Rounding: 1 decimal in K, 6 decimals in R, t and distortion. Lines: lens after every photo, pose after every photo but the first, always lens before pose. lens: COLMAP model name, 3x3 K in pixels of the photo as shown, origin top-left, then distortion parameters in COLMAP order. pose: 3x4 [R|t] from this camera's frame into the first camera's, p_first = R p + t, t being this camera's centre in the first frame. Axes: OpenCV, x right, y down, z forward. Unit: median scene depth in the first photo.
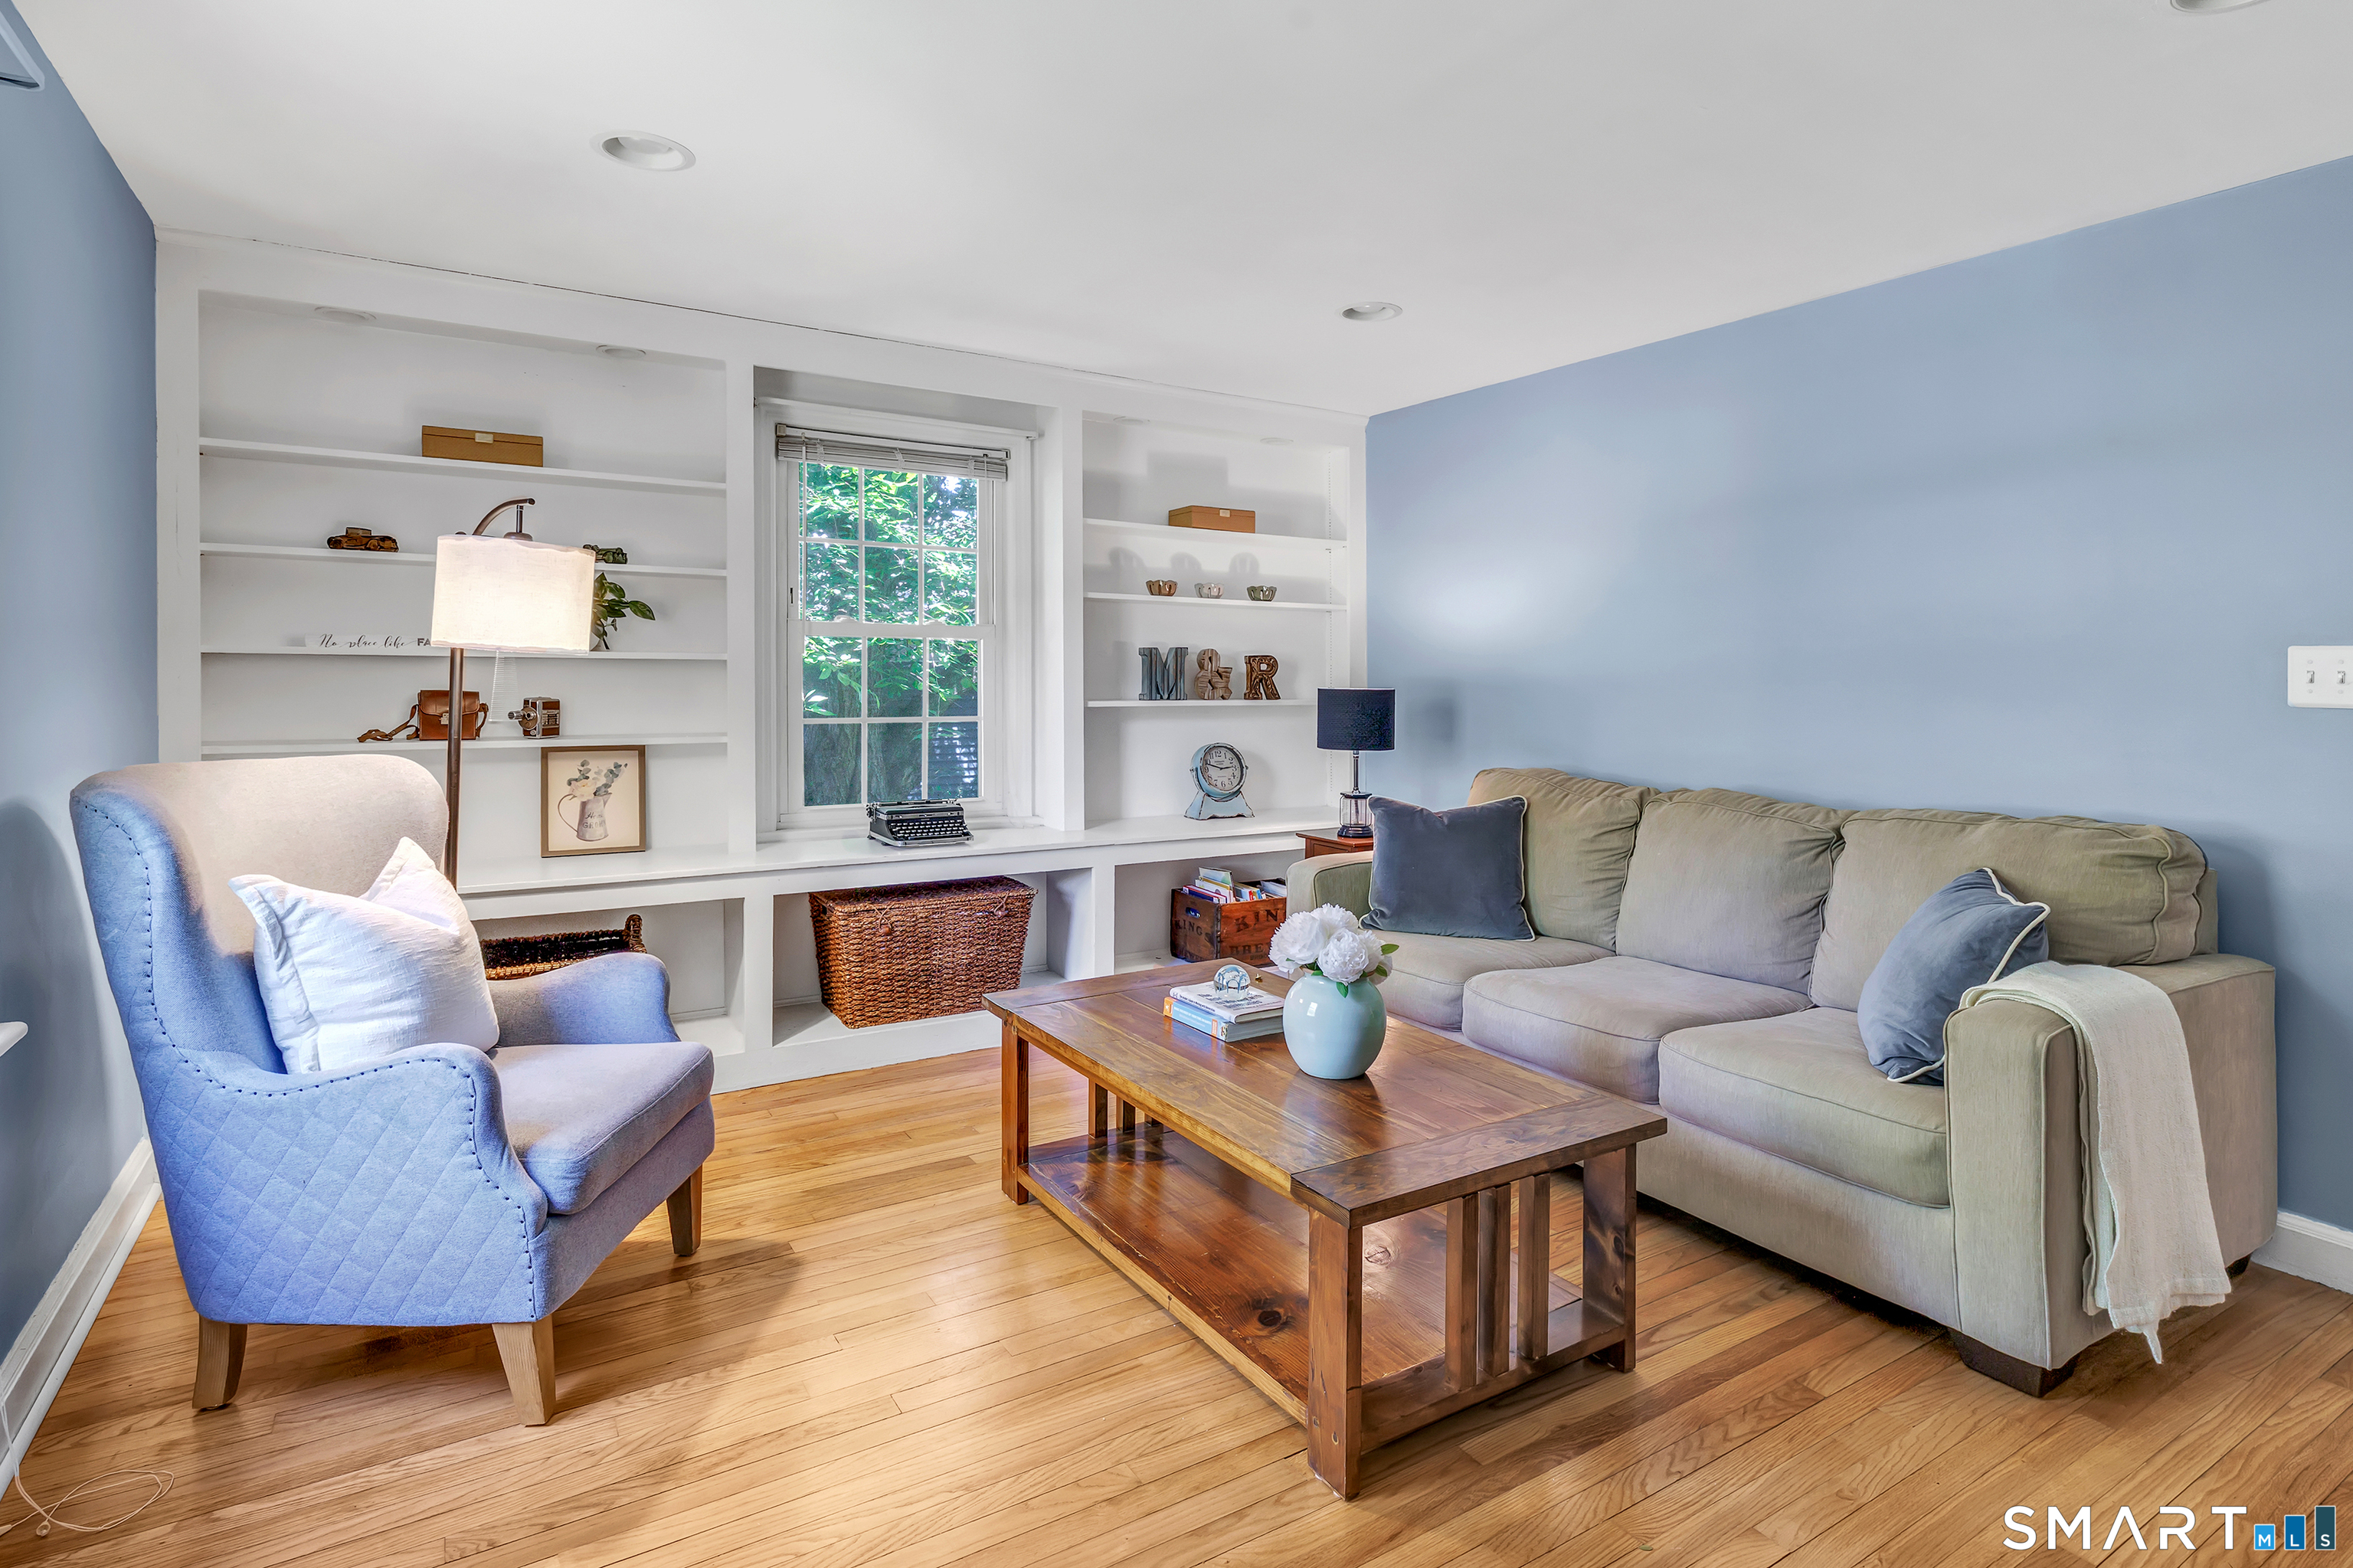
lens RADIAL K [[1134.3, 0, 1130.6], [0, 1134.3, 683.7], [0, 0, 1]] dist [-0.002228, 0.000352]
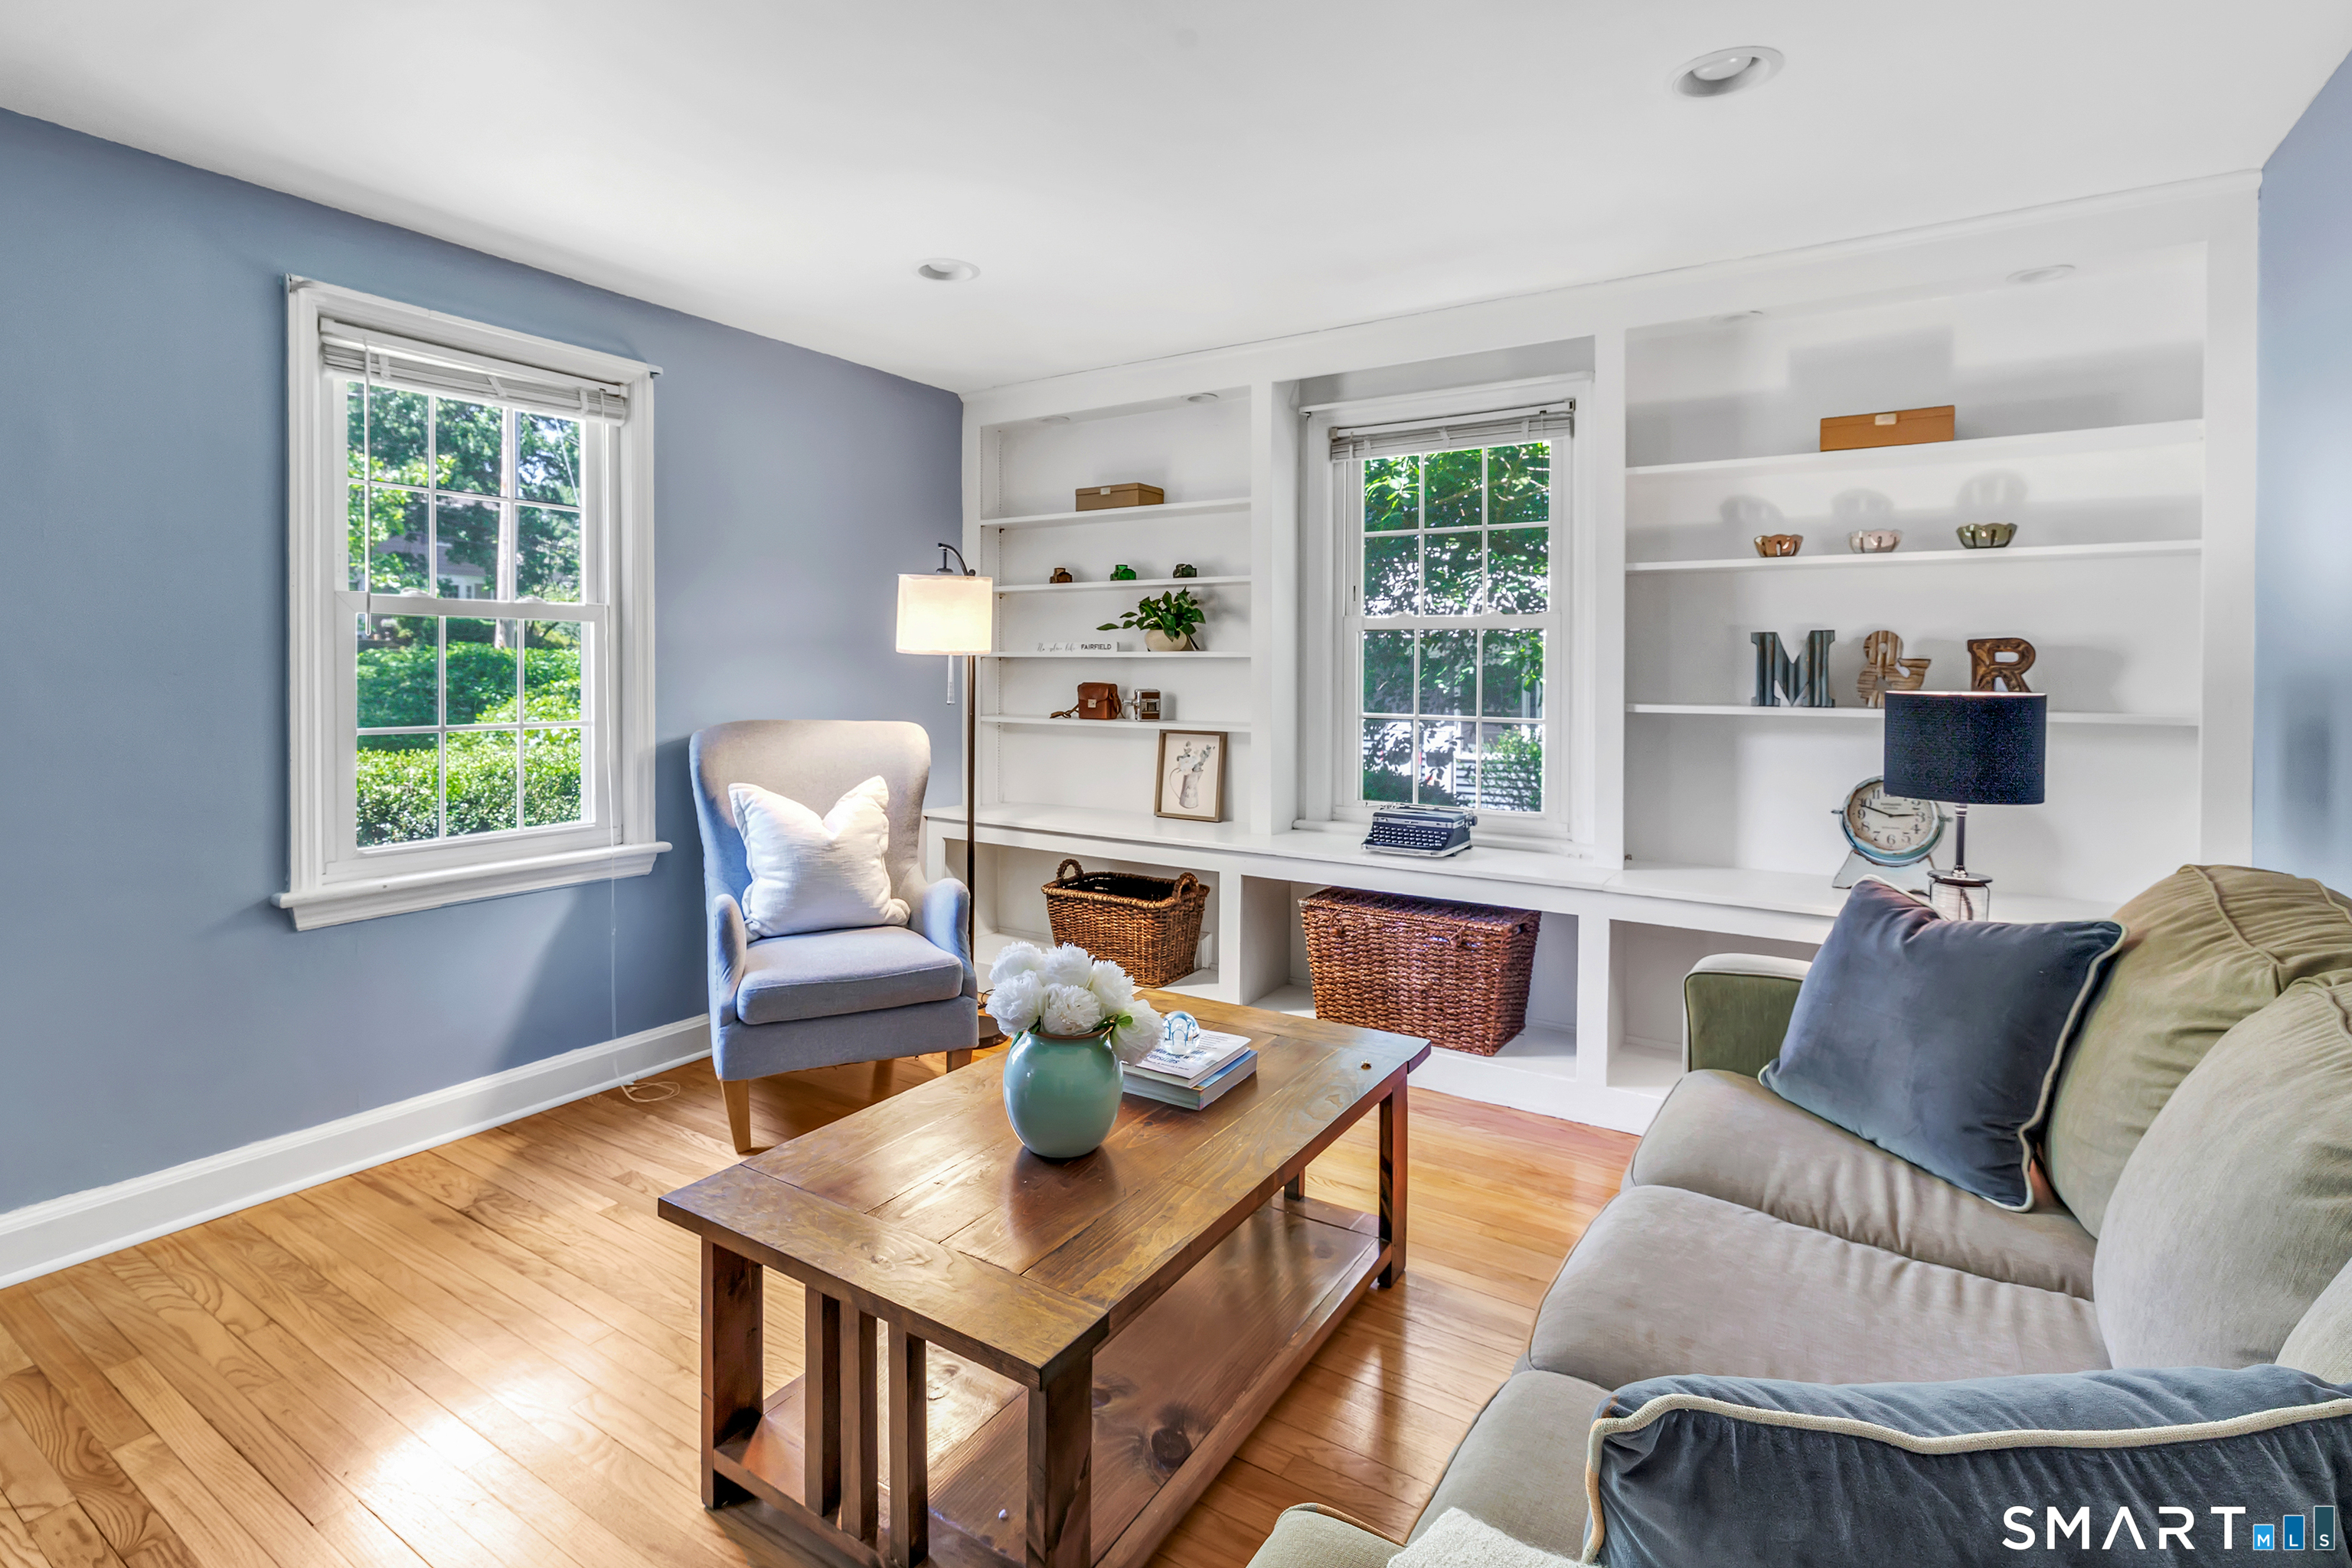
lens RADIAL K [[1133.7, 0, 1112.5], [0, 1133.7, 682.8], [0, 0, 1]] dist [-0.002228, 0.000352]
pose [[0.439867, 0.009039, -0.898017, 0.526154], [-0.005333, 0.999958, 0.007453, -0.003609], [0.898047, 0.001511, 0.439897, 0.361451]]
